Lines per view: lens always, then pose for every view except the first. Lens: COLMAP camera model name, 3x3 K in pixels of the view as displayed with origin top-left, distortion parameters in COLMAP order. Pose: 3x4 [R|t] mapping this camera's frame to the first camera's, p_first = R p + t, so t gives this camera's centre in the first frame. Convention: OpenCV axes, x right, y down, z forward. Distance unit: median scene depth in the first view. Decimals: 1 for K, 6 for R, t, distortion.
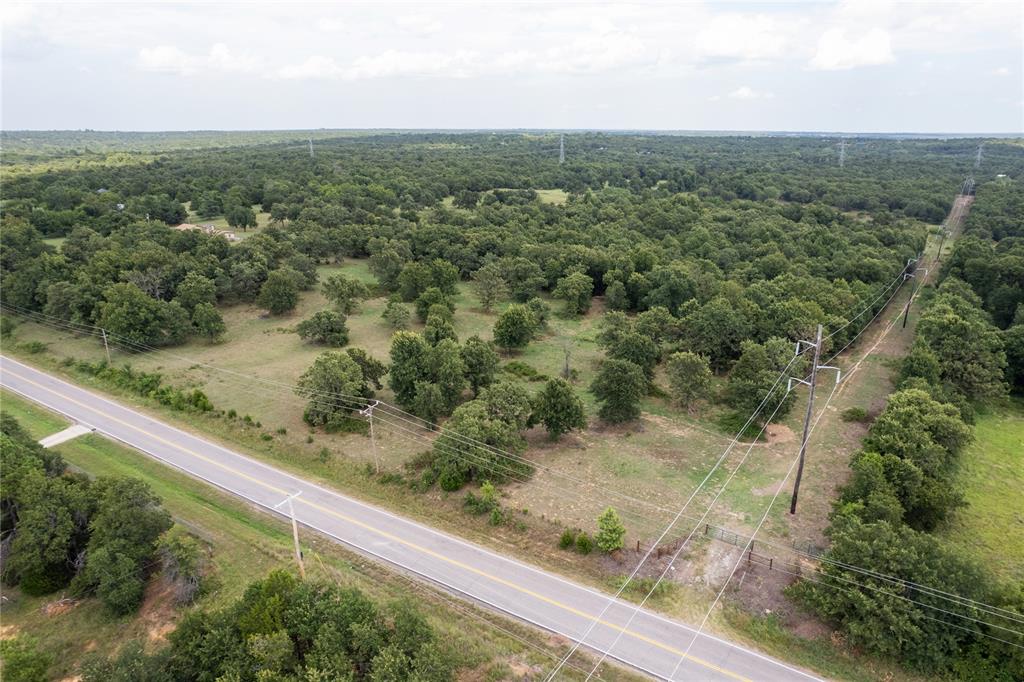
lens RADIAL K [[666.1, 0, 516.8], [0, 666.1, 343.4], [0, 0, 1]] dist [-0.083965, 0.078928]
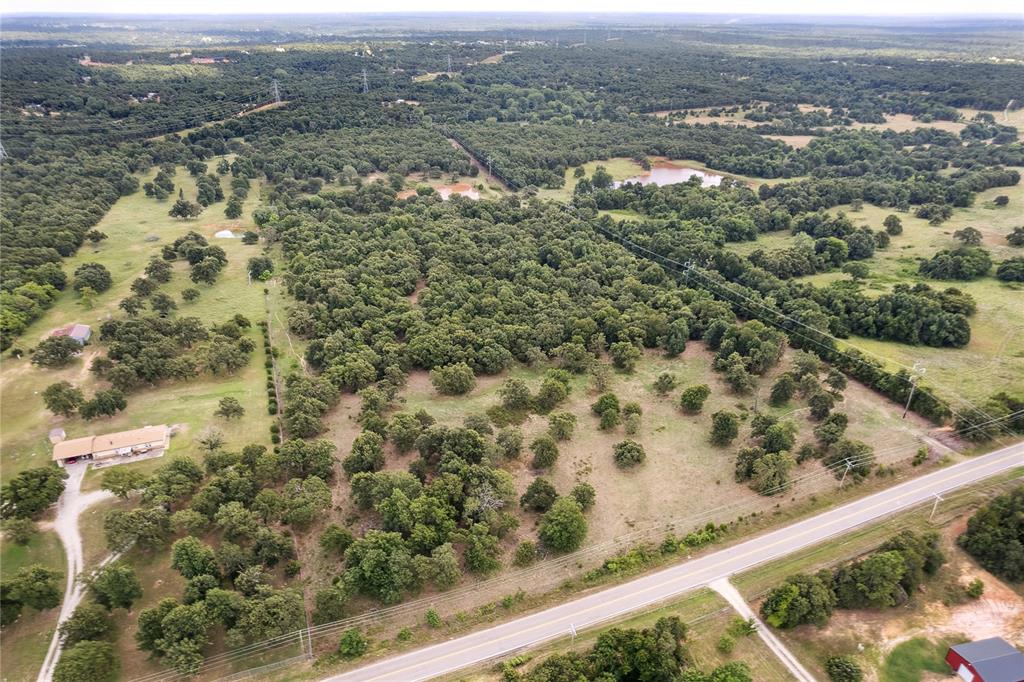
lens RADIAL K [[685.3, 0, 518.6], [0, 685.3, 343.7], [0, 0, 1]] dist [-0.091204, 0.088735]
pose [[0.563246, -0.373801, 0.736904, -1.497512], [0.255992, 0.926884, 0.274505, -0.745234], [-0.785635, 0.034028, 0.617754, 0.297951]]
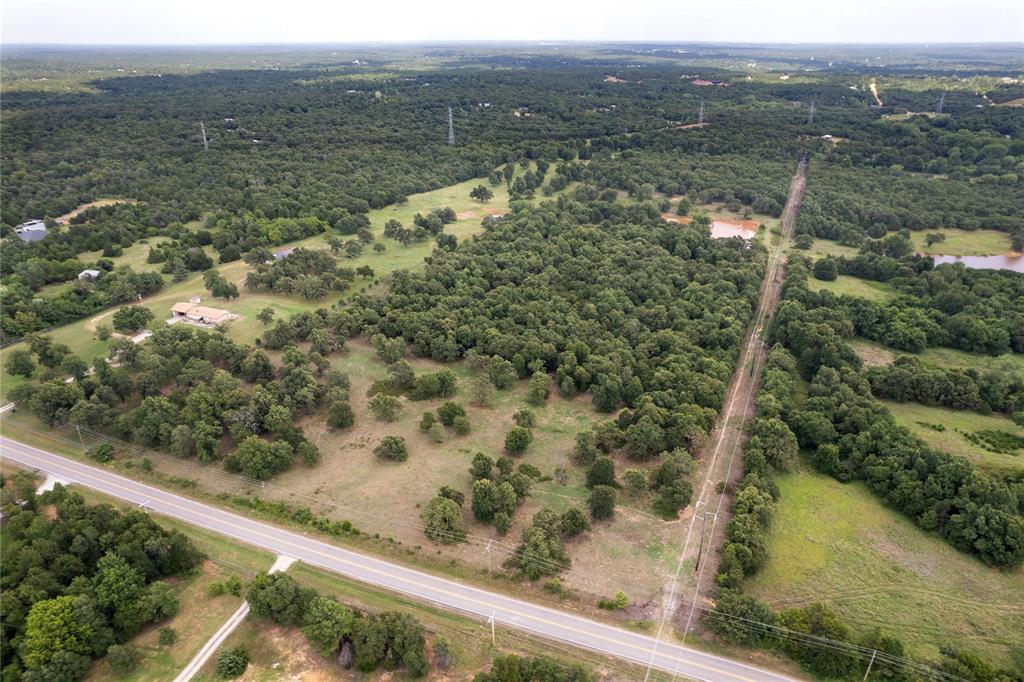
lens RADIAL K [[670.0, 0, 517.0], [0, 670.0, 347.3], [0, 0, 1]] dist [-0.086098, 0.081047]
pose [[0.980377, -0.088273, 0.176263, -0.275310], [0.064813, 0.988767, 0.134684, -0.463562], [-0.186172, -0.120617, 0.975085, -0.531465]]
